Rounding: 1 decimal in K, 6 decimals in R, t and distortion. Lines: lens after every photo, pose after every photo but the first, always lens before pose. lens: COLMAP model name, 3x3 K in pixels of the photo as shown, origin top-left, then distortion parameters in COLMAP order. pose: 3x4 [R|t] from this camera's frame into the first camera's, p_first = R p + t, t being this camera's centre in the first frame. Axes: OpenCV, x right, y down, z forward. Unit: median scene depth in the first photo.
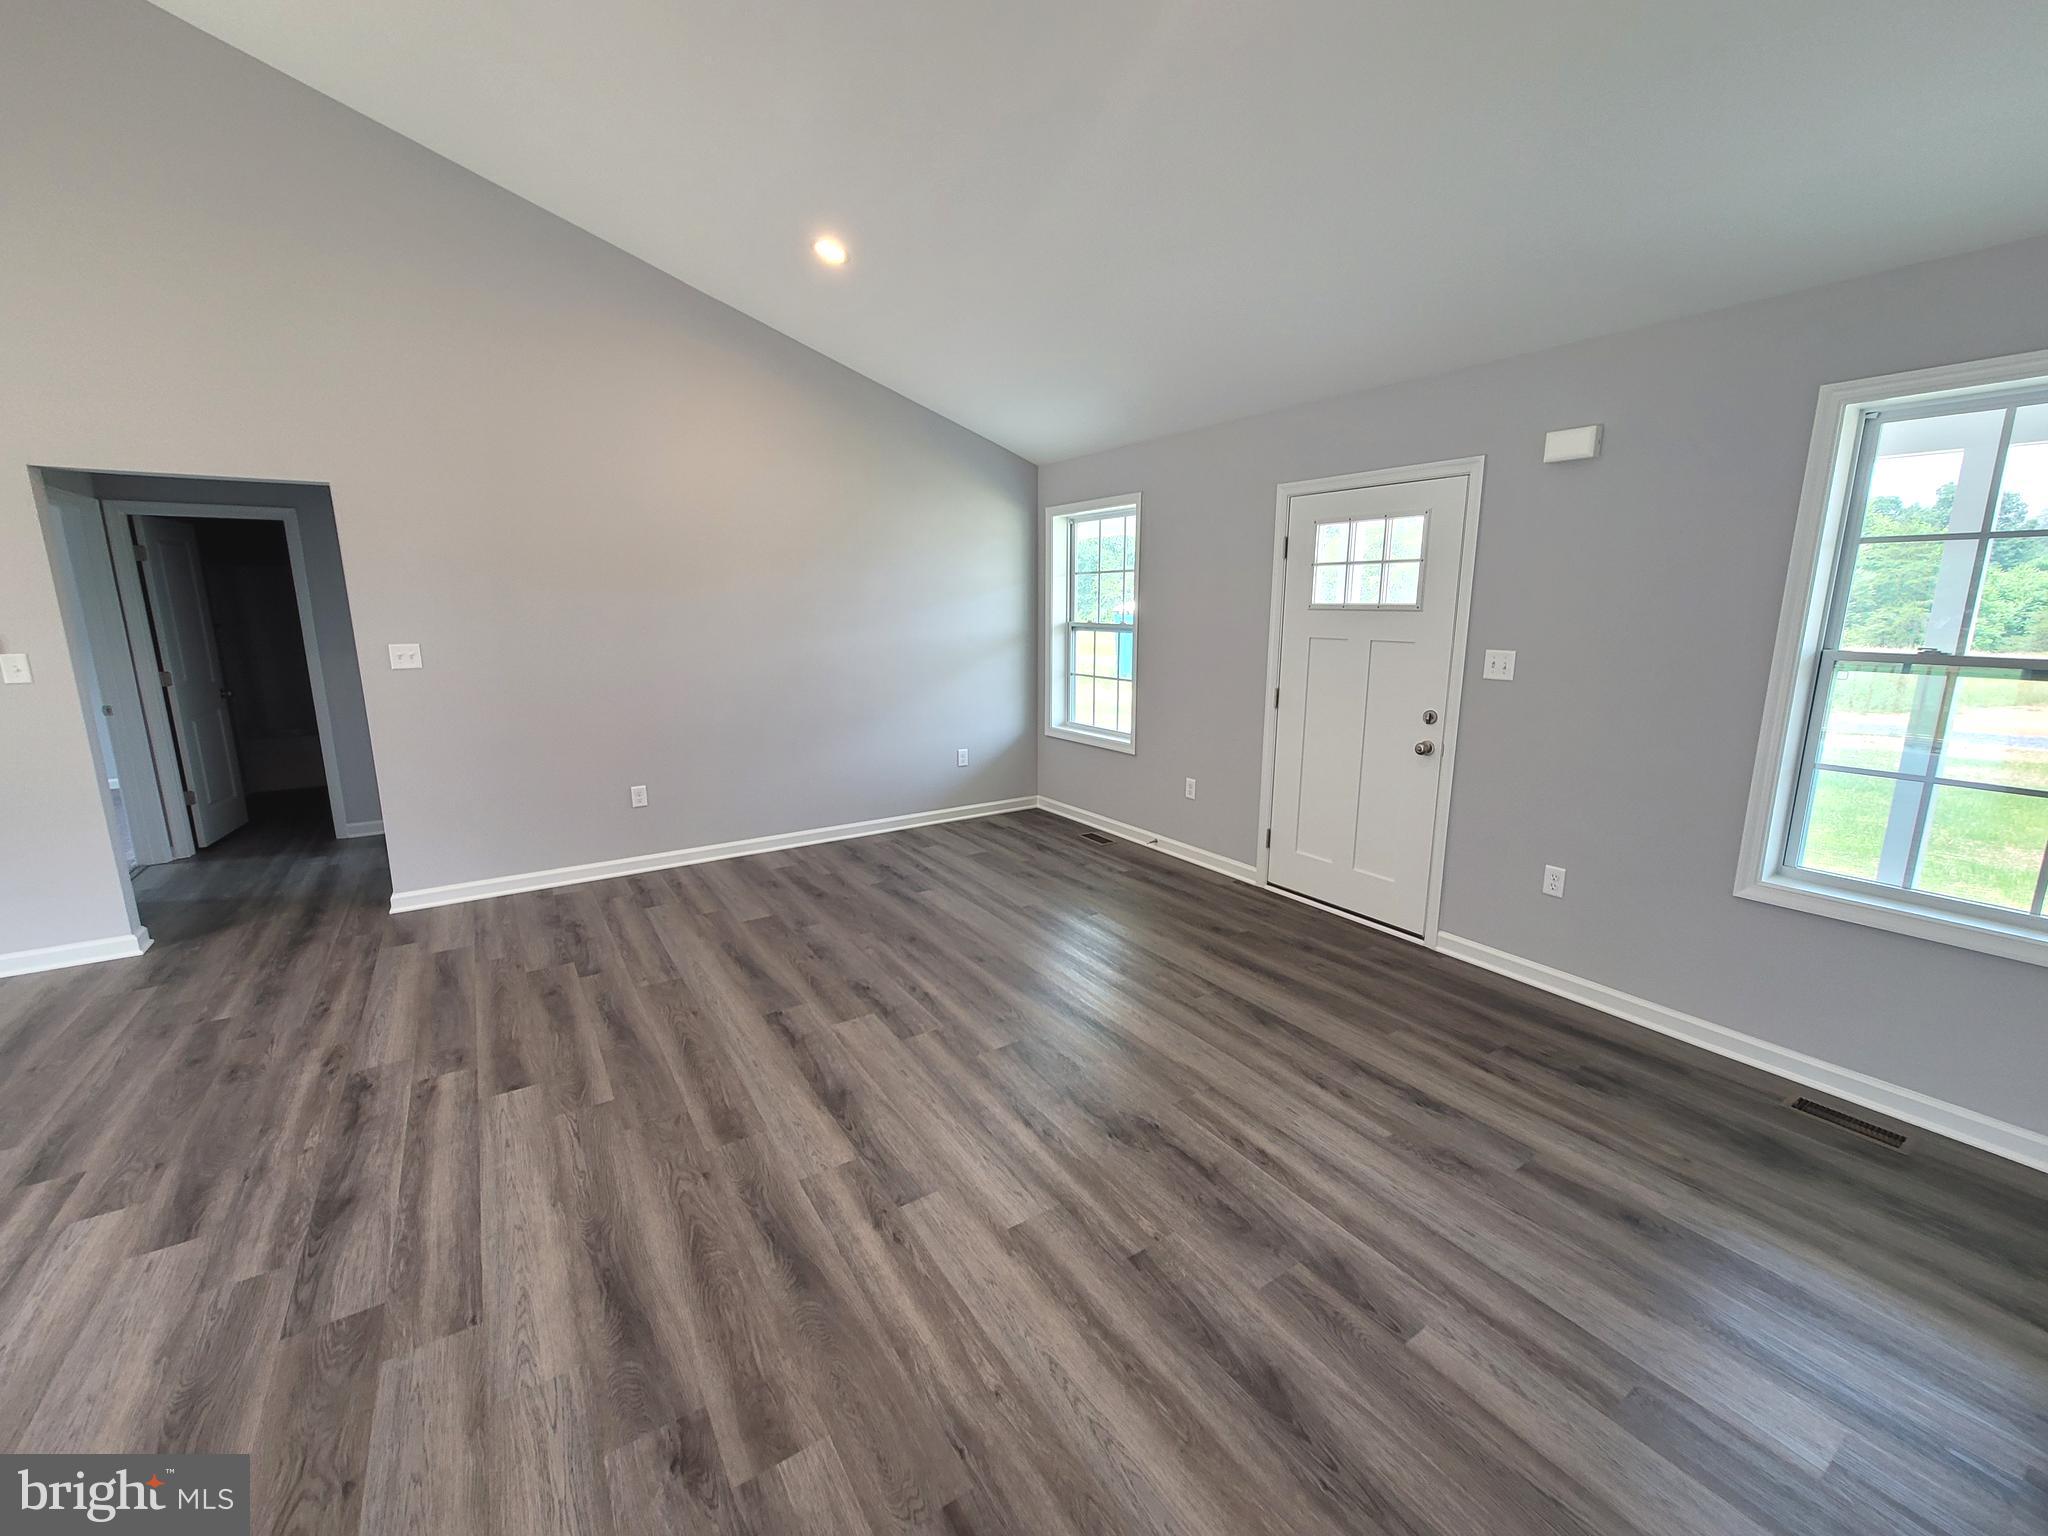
lens RADIAL K [[812.8, 0, 1024.0], [0, 812.8, 768.0], [0, 0, 1]] dist [-0.001369, 0.000112]
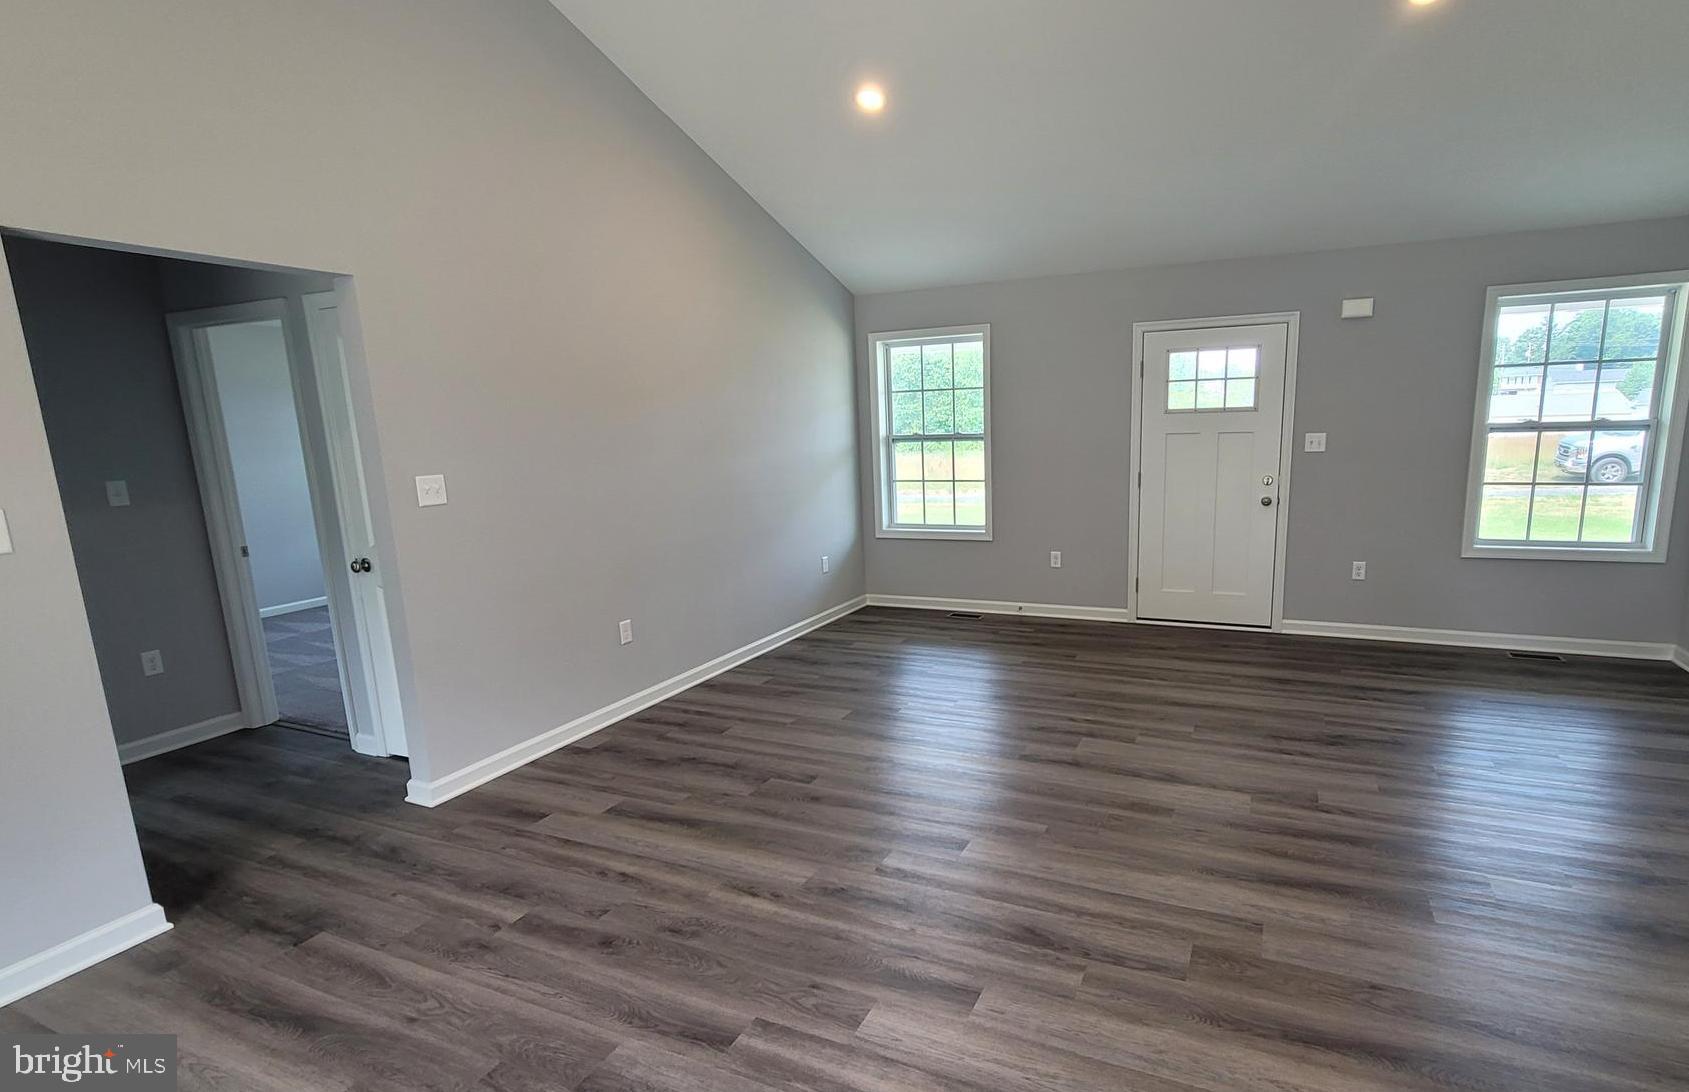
lens RADIAL K [[839.7, 0, 851.6], [0, 839.7, 594.0], [0, 0, 1]] dist [-0.001422, 0.000212]
pose [[0.848259, -0.129102, 0.513604, -0.935603], [0.134556, 0.990545, 0.026758, 0.001148], [-0.512202, 0.046411, 0.857610, 0.056209]]
